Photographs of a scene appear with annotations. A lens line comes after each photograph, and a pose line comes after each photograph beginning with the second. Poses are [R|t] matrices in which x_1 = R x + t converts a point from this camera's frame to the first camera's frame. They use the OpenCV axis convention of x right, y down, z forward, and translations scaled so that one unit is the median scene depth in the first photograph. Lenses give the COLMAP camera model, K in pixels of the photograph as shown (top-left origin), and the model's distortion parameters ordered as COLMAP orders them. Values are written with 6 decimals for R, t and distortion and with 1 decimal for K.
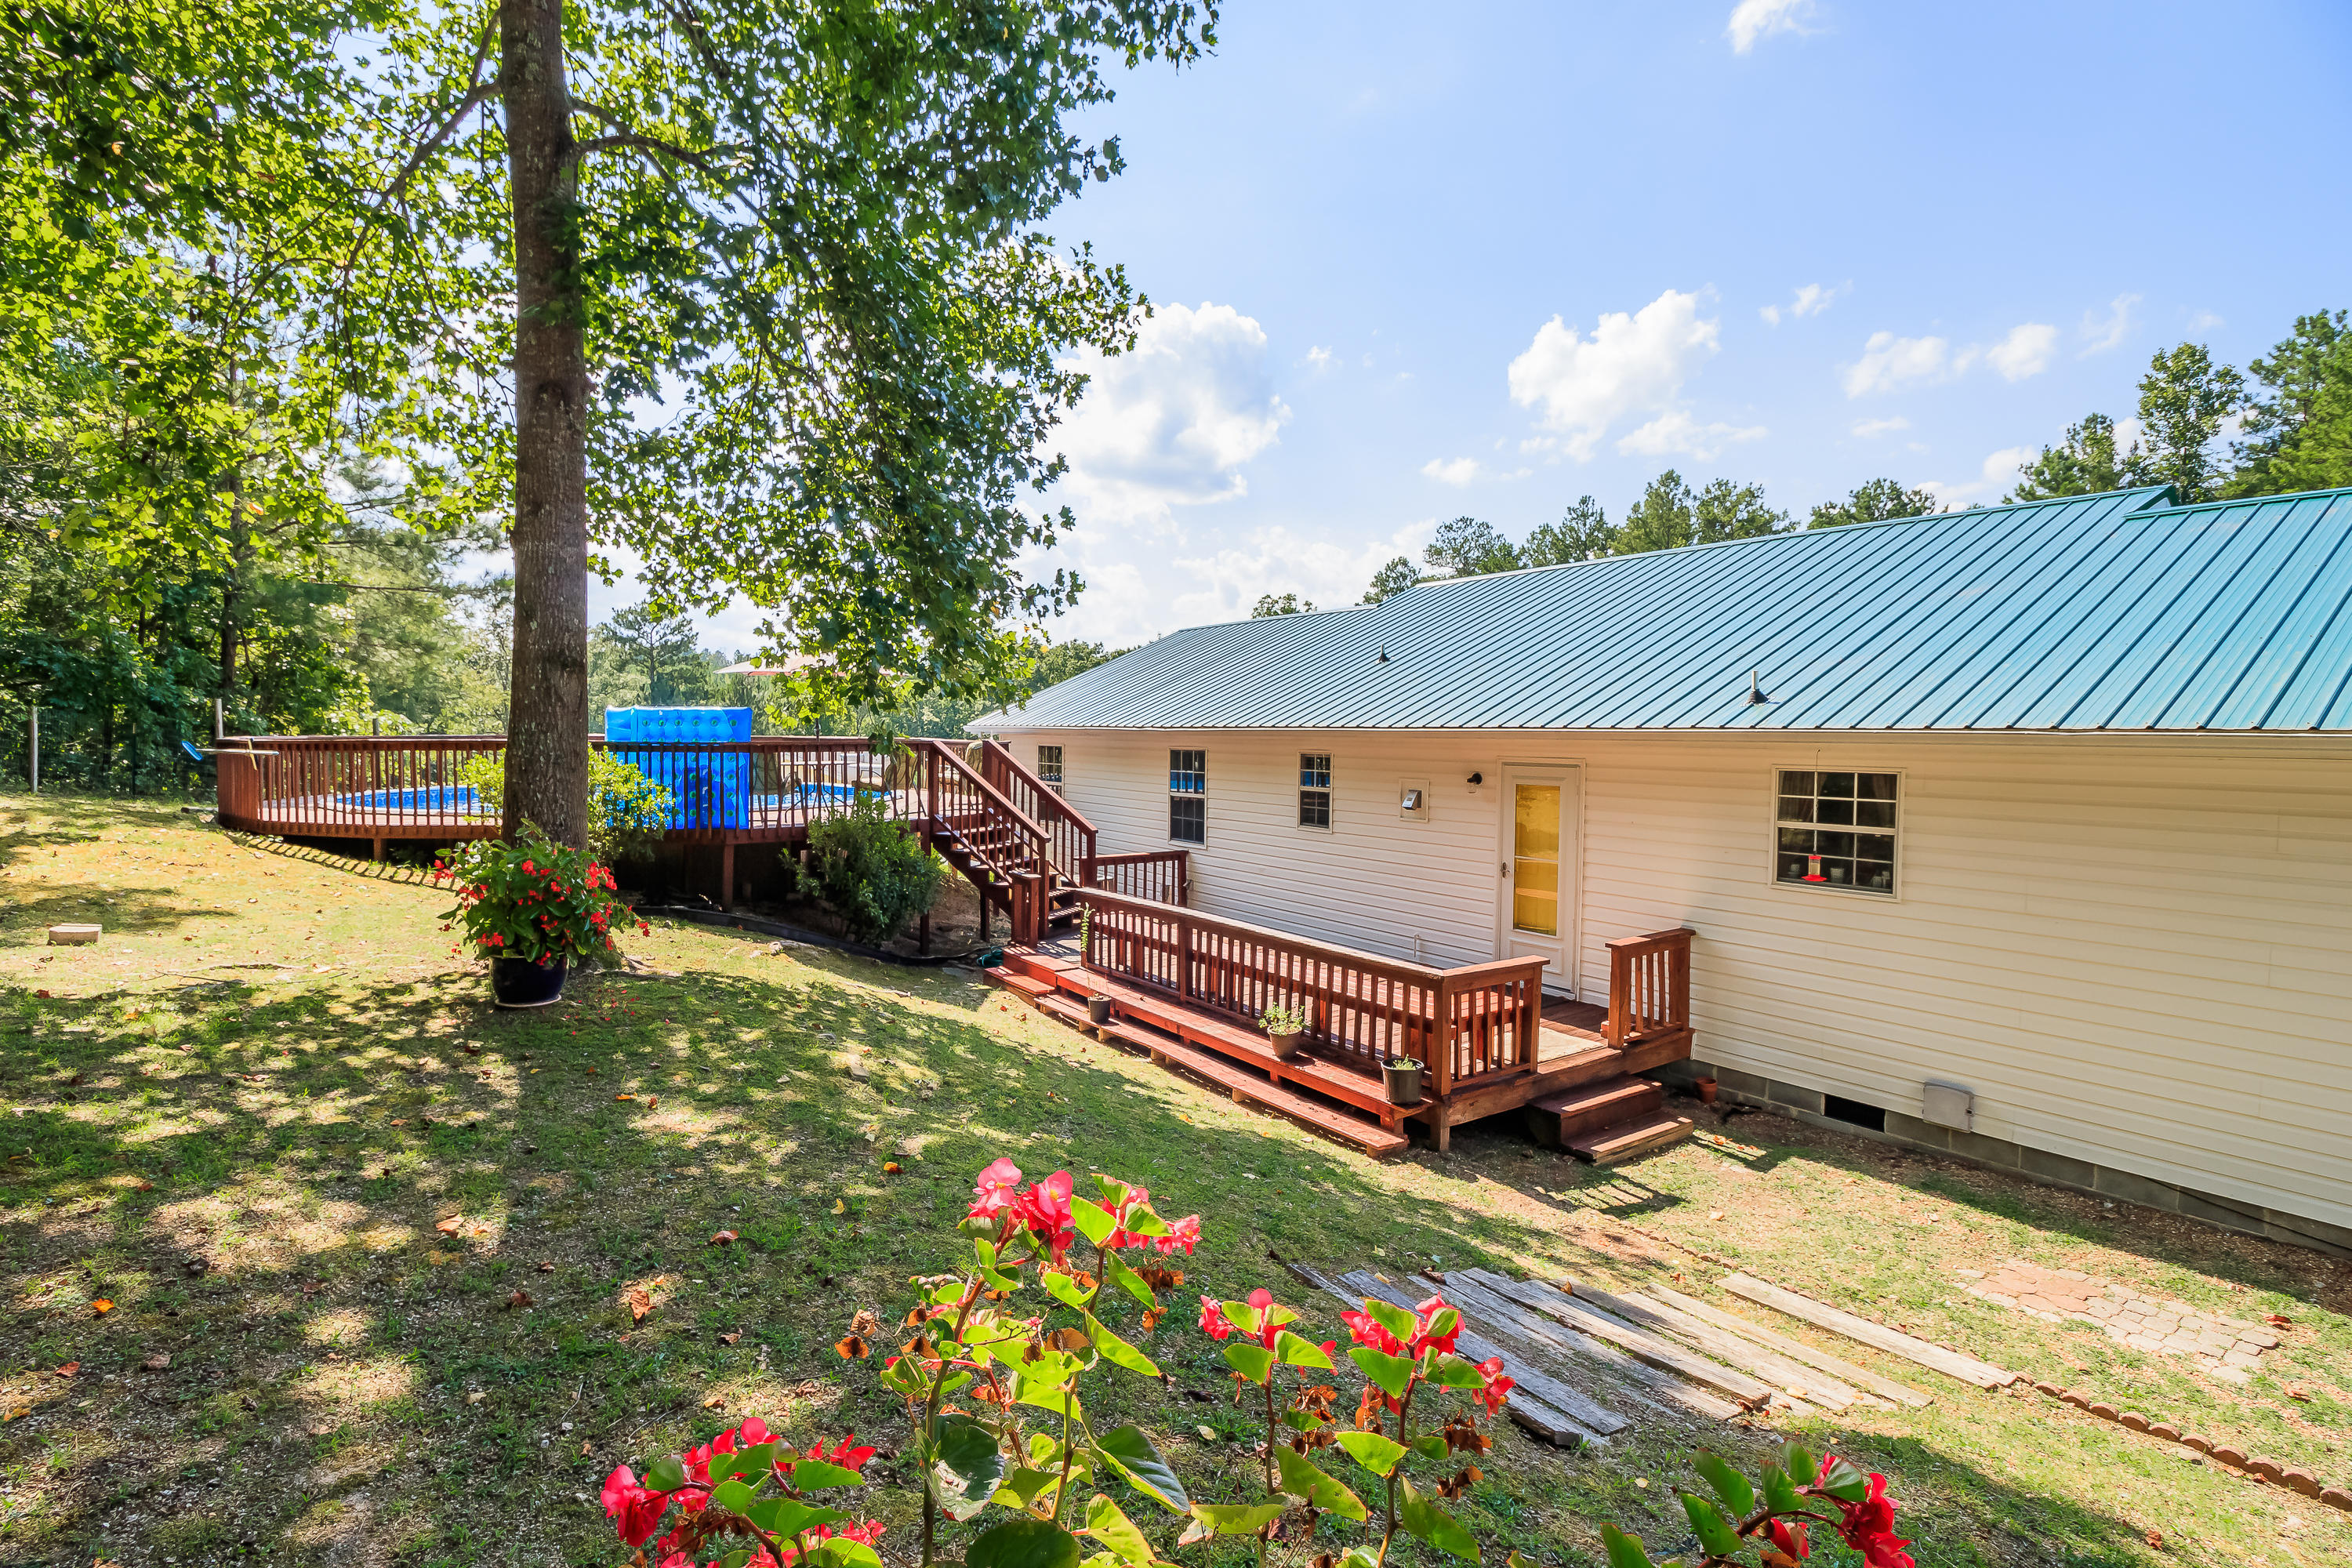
lens RADIAL K [[1129.7, 0, 1110.0], [0, 1129.7, 775.4], [0, 0, 1]] dist [-0.021516, -0.000818]
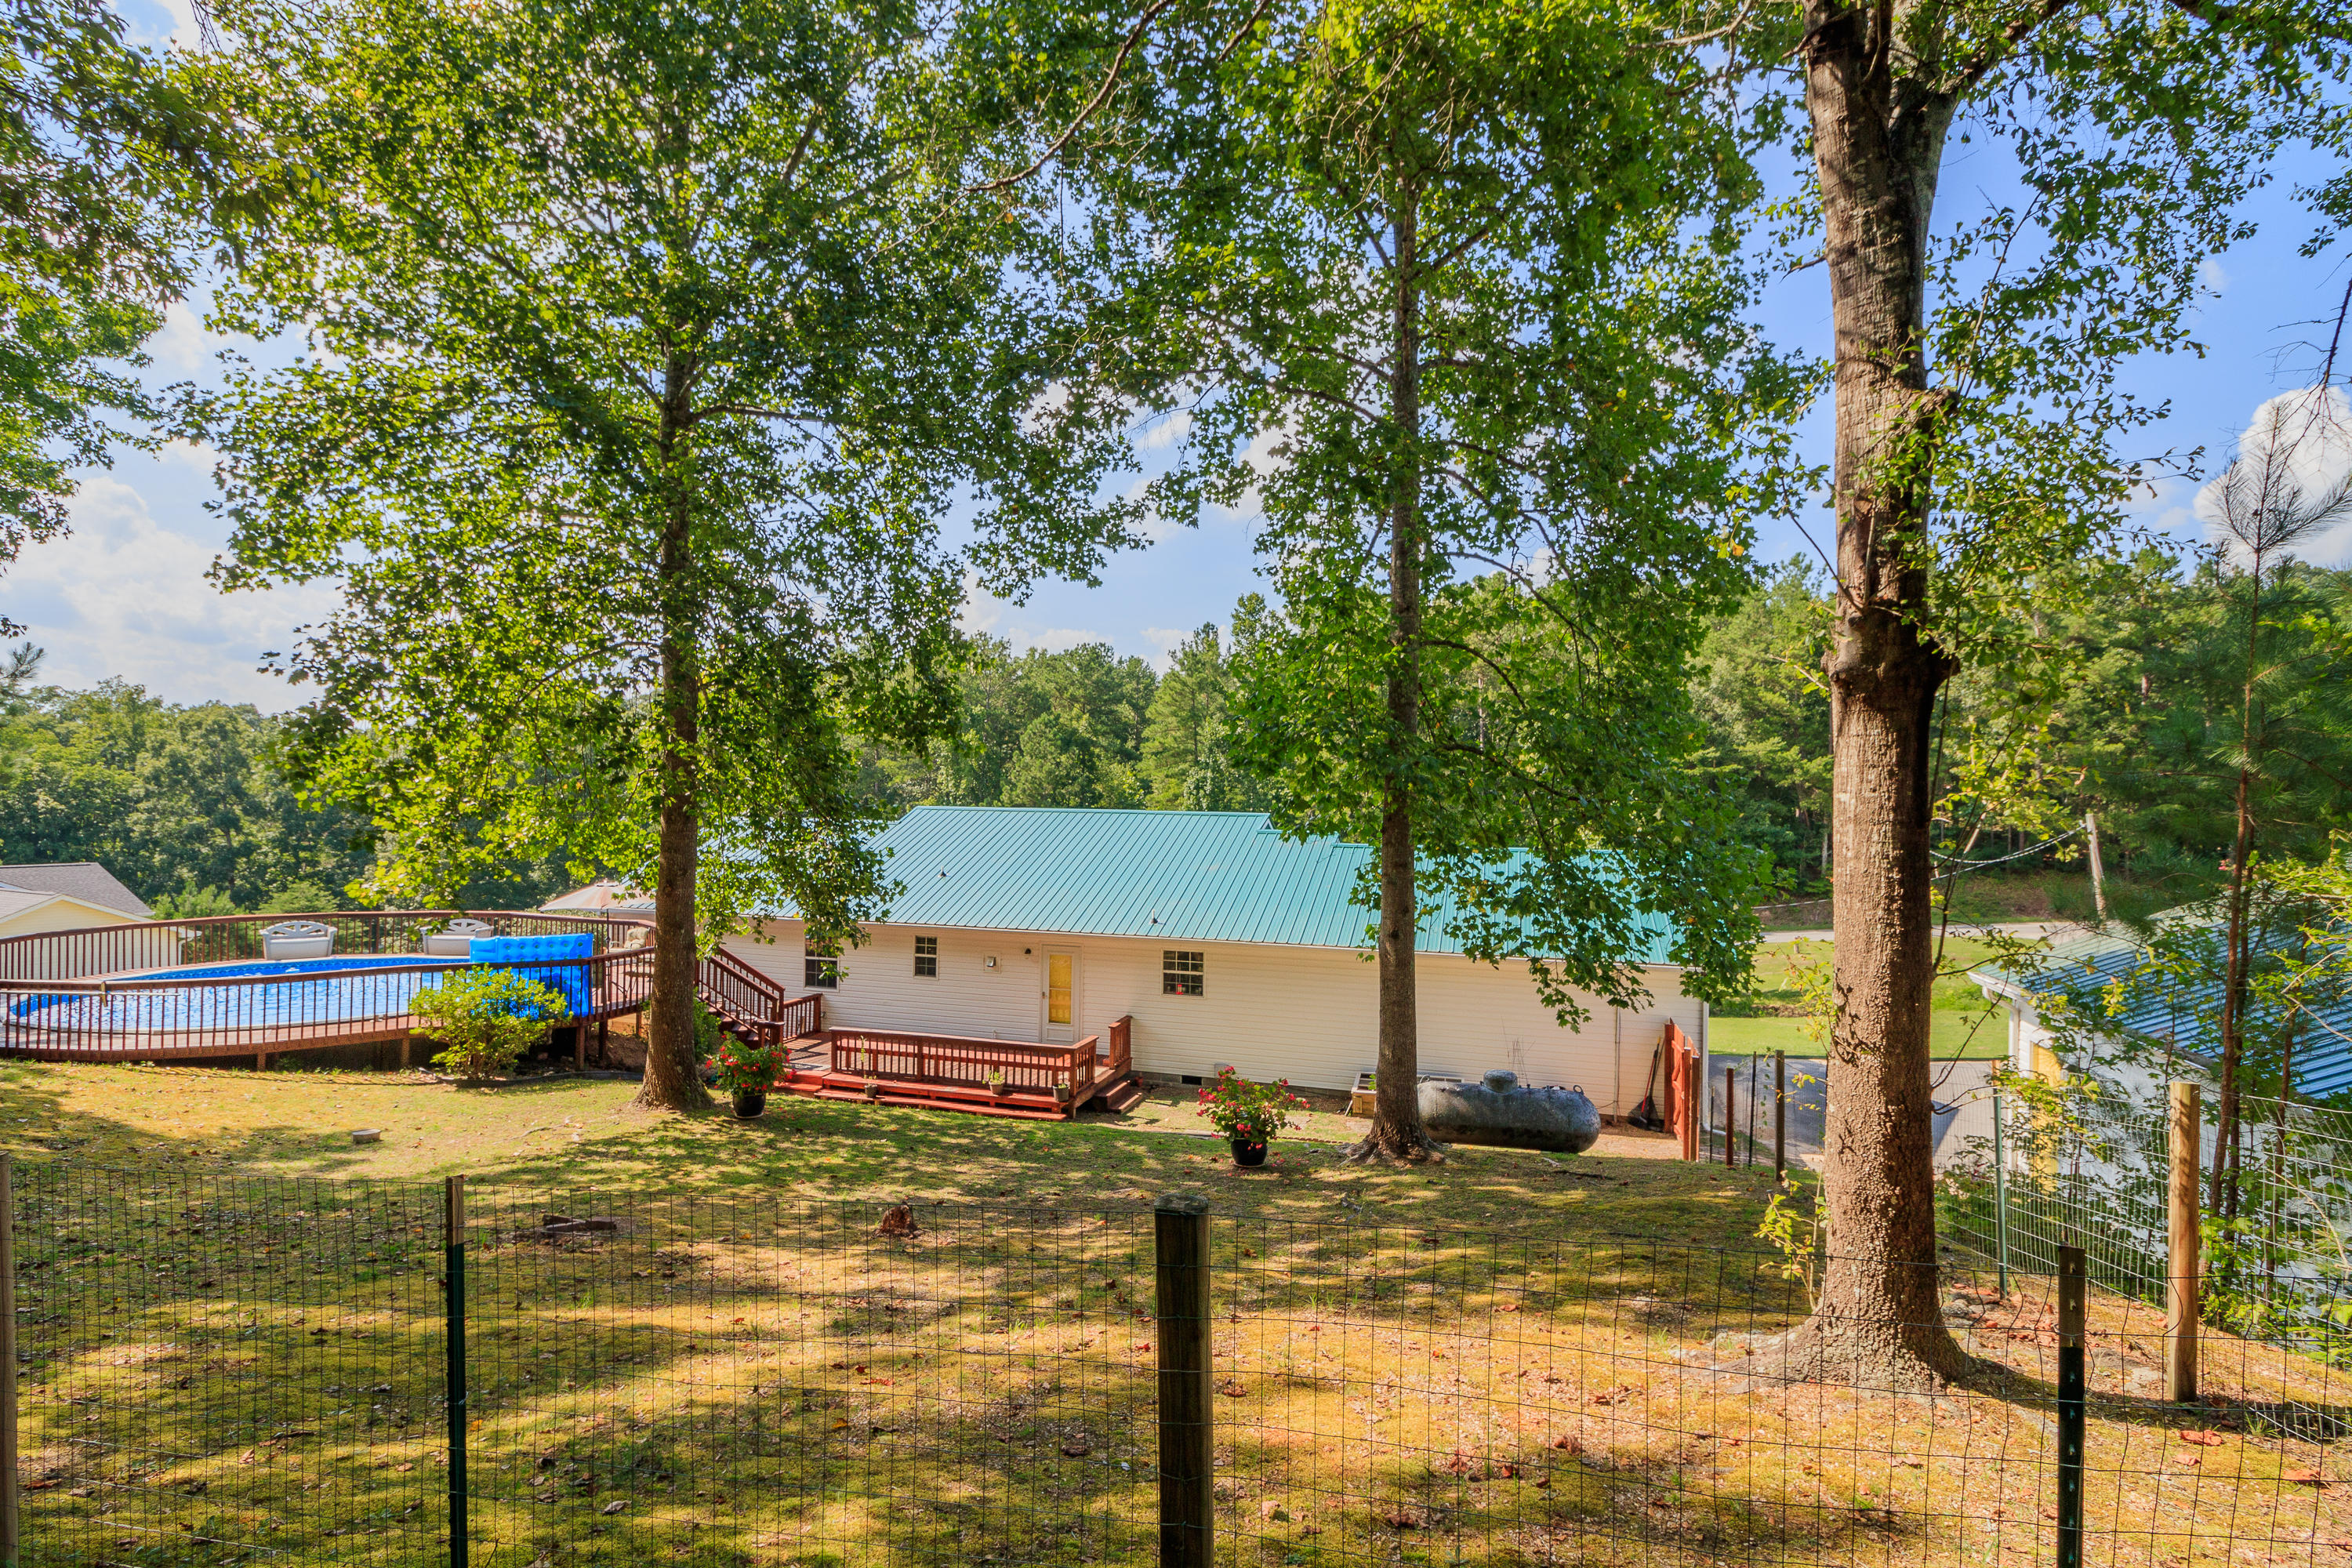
lens RADIAL K [[1104.7, 0, 1169.9], [0, 1104.7, 777.0], [0, 0, 1]] dist [-0.000184, 0.001182]
pose [[0.766611, 0.019030, 0.641830, -1.012982], [0.020112, 0.998359, -0.053623, -0.262135], [-0.641797, 0.054017, 0.764970, -0.957435]]
